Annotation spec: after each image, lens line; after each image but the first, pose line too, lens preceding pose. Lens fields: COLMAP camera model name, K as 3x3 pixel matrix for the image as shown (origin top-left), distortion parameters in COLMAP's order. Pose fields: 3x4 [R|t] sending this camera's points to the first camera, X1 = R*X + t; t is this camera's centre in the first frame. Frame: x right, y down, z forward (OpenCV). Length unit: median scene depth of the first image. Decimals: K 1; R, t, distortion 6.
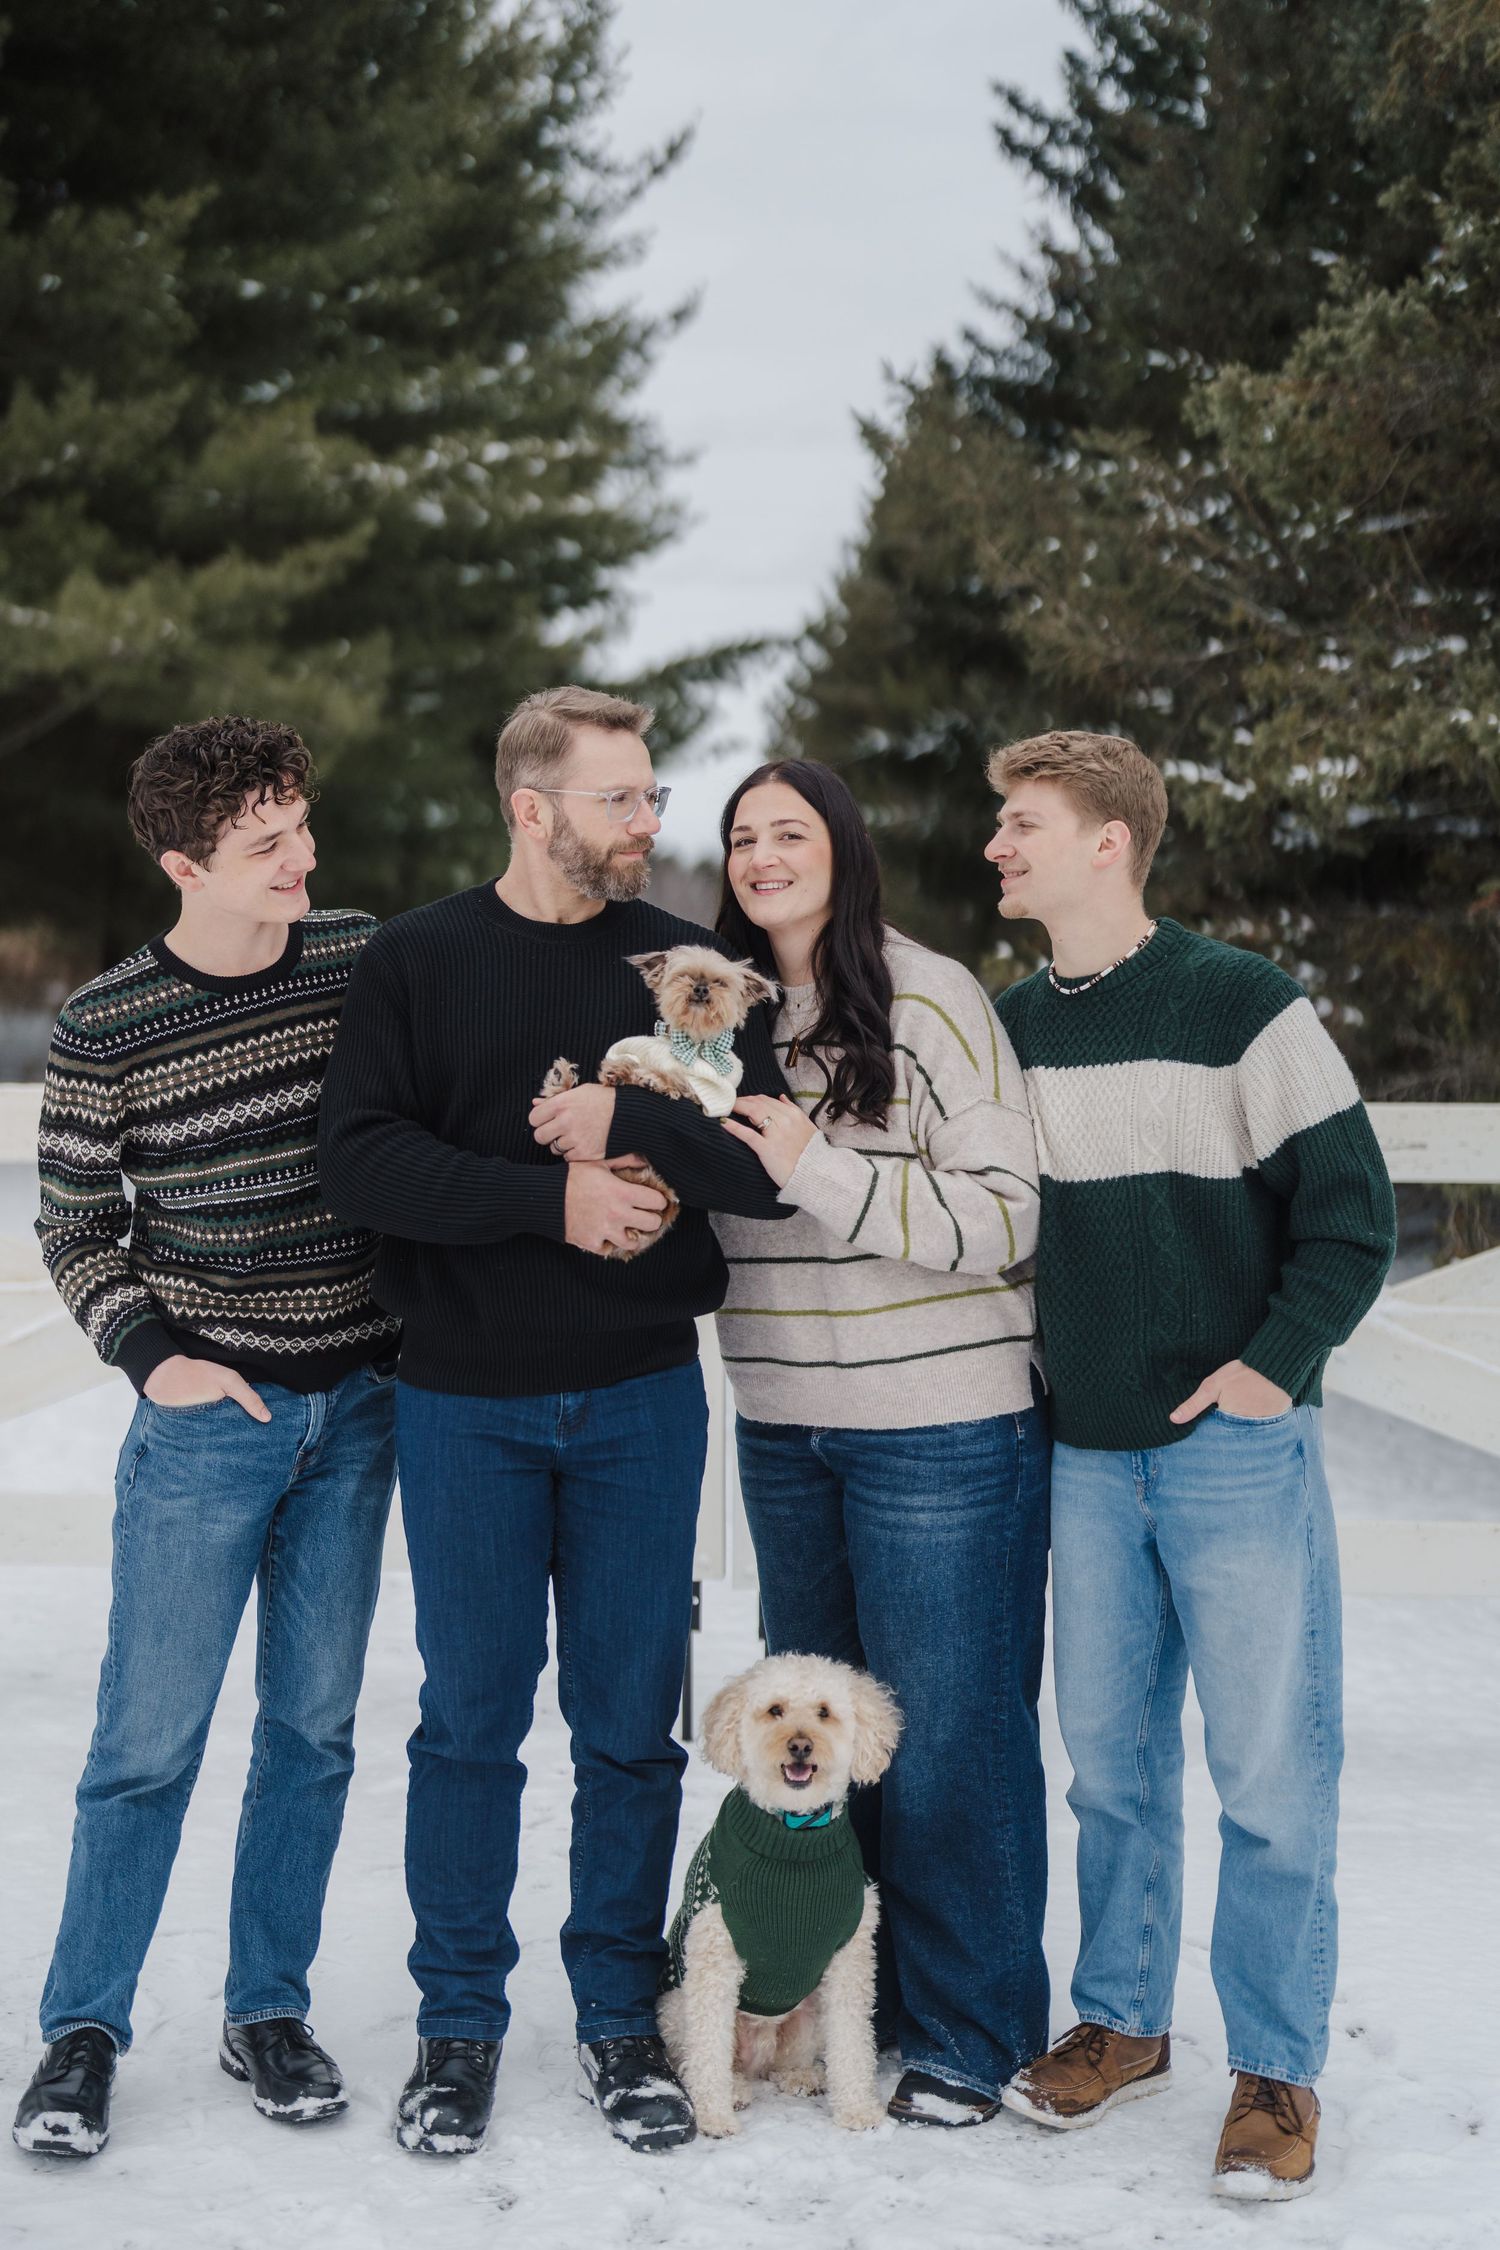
lens RADIAL K [[3131.9, 0, 745.6], [0, 3131.9, 1095.2], [0, 0, 1]] dist [-0.000021, 0.092409]
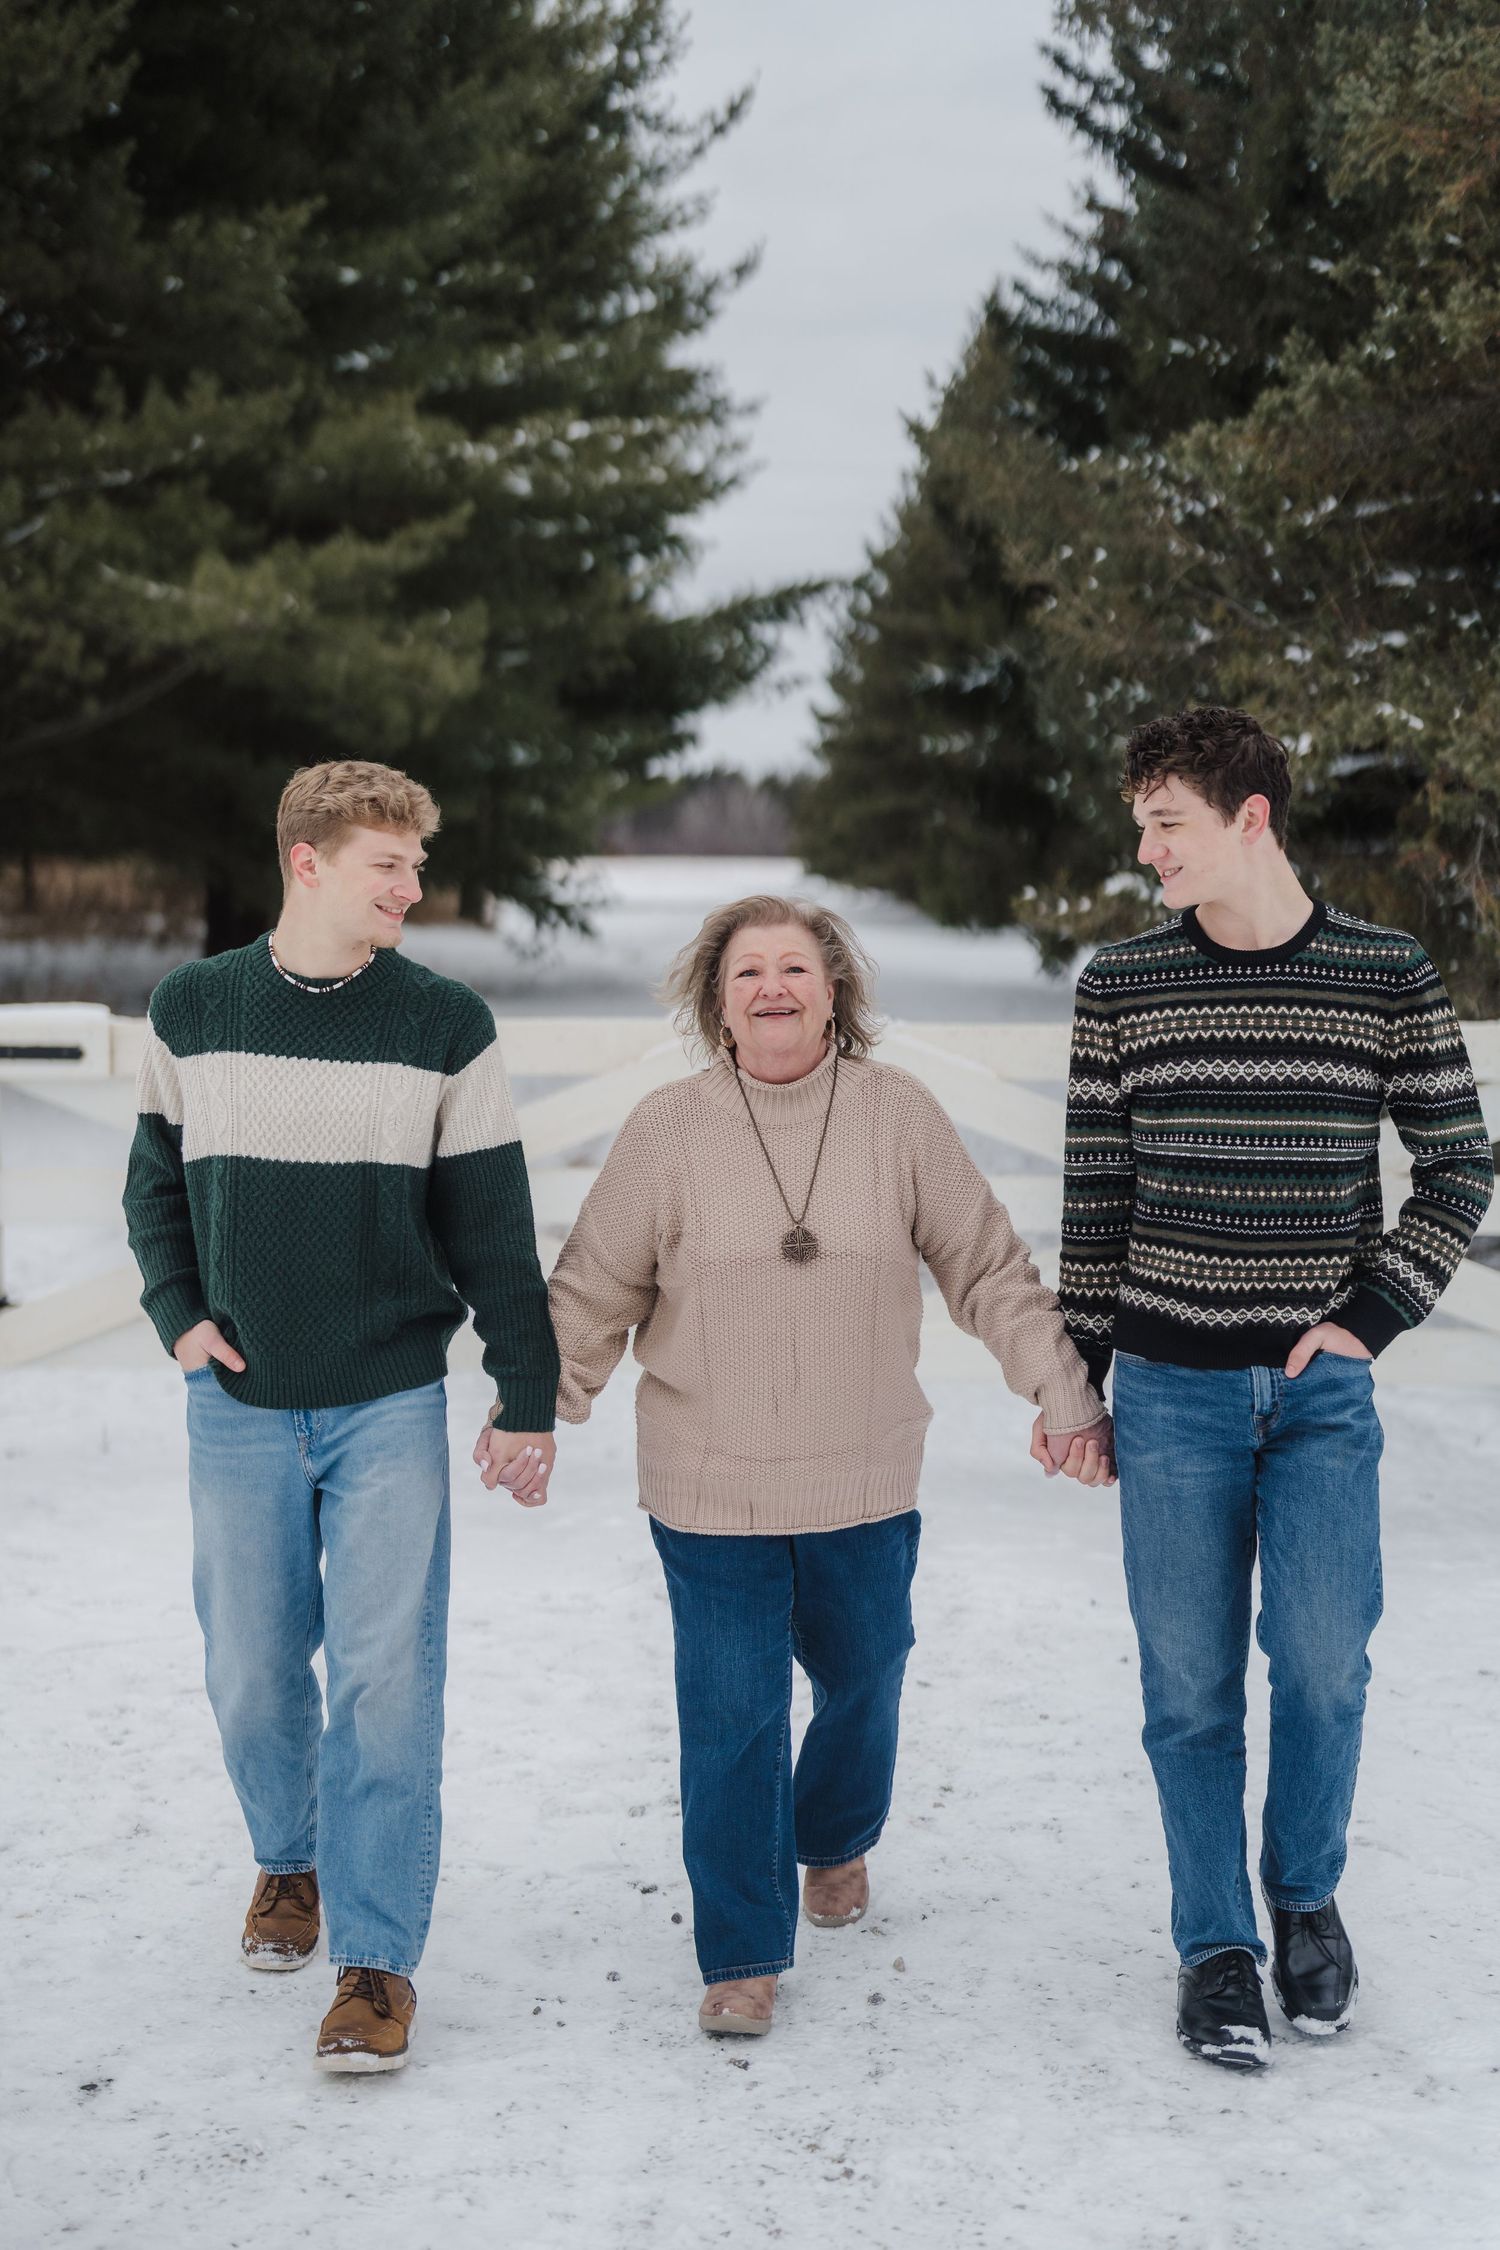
lens RADIAL K [[3131.9, 0, 745.6], [0, 3131.9, 1095.2], [0, 0, 1]] dist [-0.000021, 0.092409]
pose [[0.999736, -0.008927, -0.021178, -0.000154], [0.009479, 0.999614, 0.026111, -0.001172], [0.020937, -0.026304, 0.999435, -0.110538]]
